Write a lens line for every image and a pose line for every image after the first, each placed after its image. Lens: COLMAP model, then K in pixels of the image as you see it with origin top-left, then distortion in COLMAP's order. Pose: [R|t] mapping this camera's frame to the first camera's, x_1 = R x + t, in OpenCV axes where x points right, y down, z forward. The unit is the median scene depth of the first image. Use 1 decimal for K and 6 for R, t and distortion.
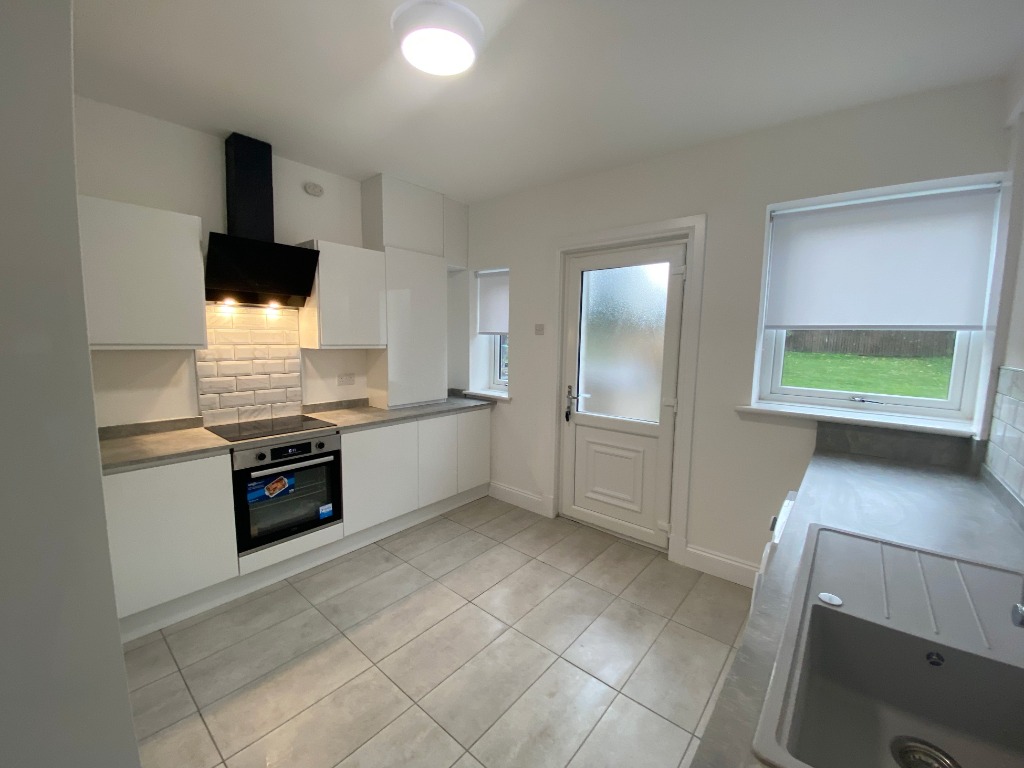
lens RADIAL K [[414.8, 0, 511.0], [0, 414.8, 383.9], [0, 0, 1]] dist [-0.000274, -0.000593]
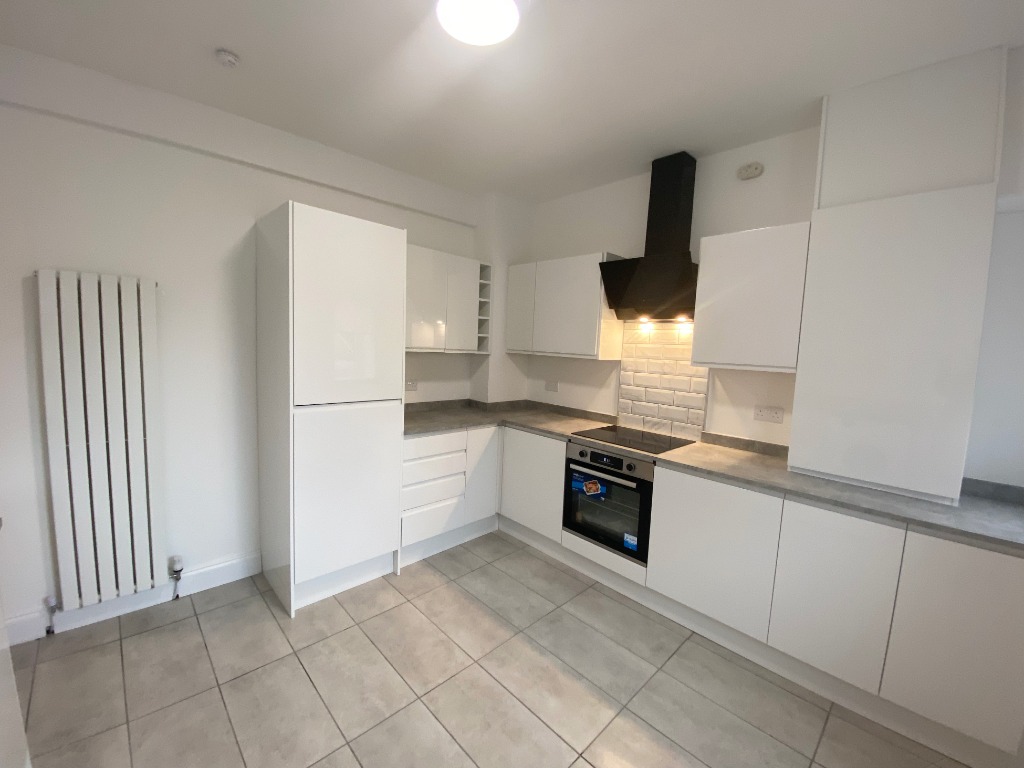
lens RADIAL K [[414.8, 0, 512.1], [0, 414.8, 383.1], [0, 0, 1]] dist [-0.000274, -0.000593]
pose [[-0.099554, 0.075155, -0.992190, 0.464410], [-0.155165, 0.983773, 0.090086, -0.076862], [0.982860, 0.162921, -0.086277, 0.791580]]
